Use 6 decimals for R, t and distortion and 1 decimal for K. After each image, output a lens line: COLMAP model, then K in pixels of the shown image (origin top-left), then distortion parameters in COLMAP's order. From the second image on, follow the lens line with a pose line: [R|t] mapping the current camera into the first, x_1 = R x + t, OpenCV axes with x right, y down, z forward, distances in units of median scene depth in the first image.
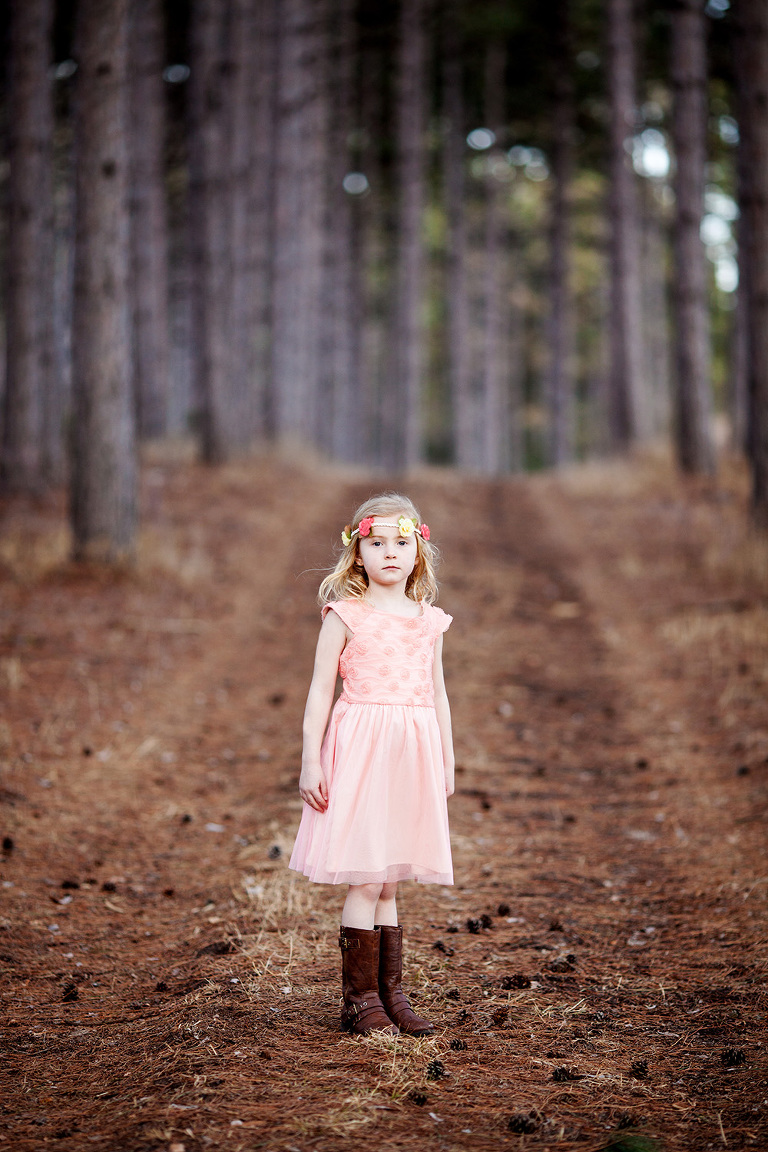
lens RADIAL K [[4622.8, 0, 381.6], [0, 4622.8, 616.0], [0, 0, 1]] dist [0.345412, 0.000000]
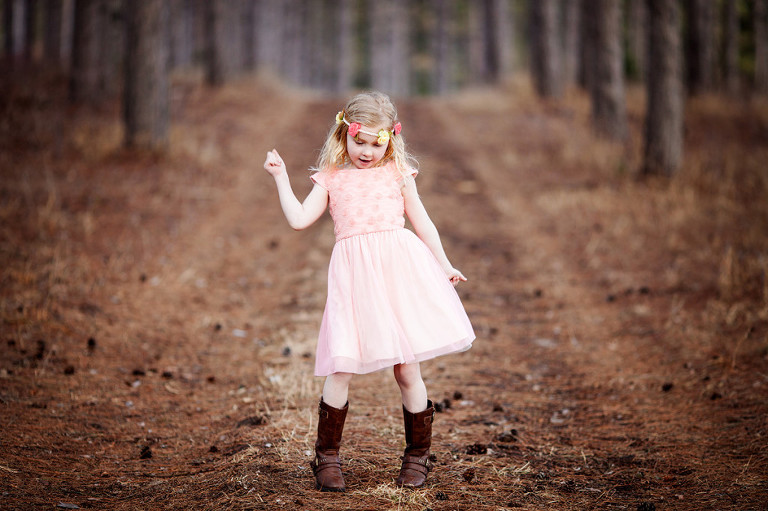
lens RADIAL K [[3081.9, 0, 387.5], [0, 3081.9, 252.1], [0, 0, 1]] dist [0.345412, 0.000000]
pose [[0.999591, 0.015143, 0.024243, -0.012337], [-0.015576, 0.999720, 0.017795, 0.003565], [-0.023967, -0.018165, 0.999548, 0.061909]]
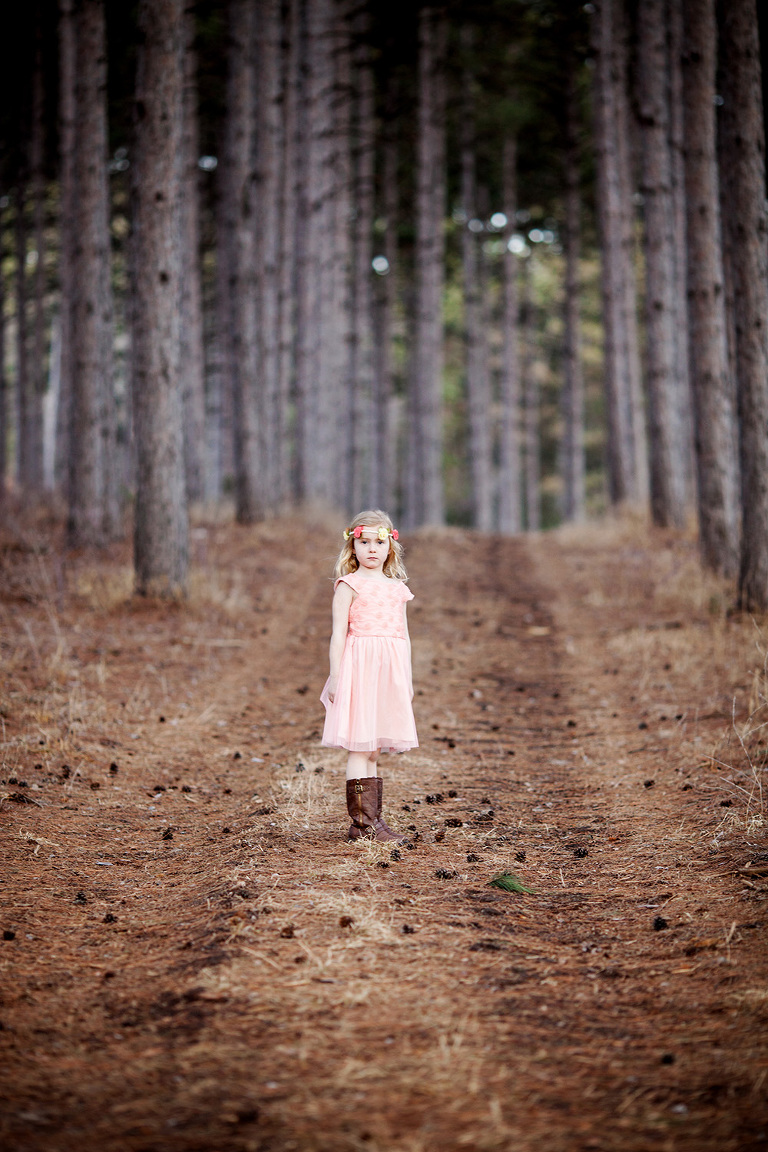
lens RADIAL K [[4622.8, 0, 381.2], [0, 4622.8, 577.2], [0, 0, 1]] dist [0.345412, 0.000000]
pose [[0.999937, -0.008849, -0.006851, 0.010129], [0.008681, 0.999672, -0.024101, 0.020951], [0.007062, 0.024040, 0.999686, -0.352237]]
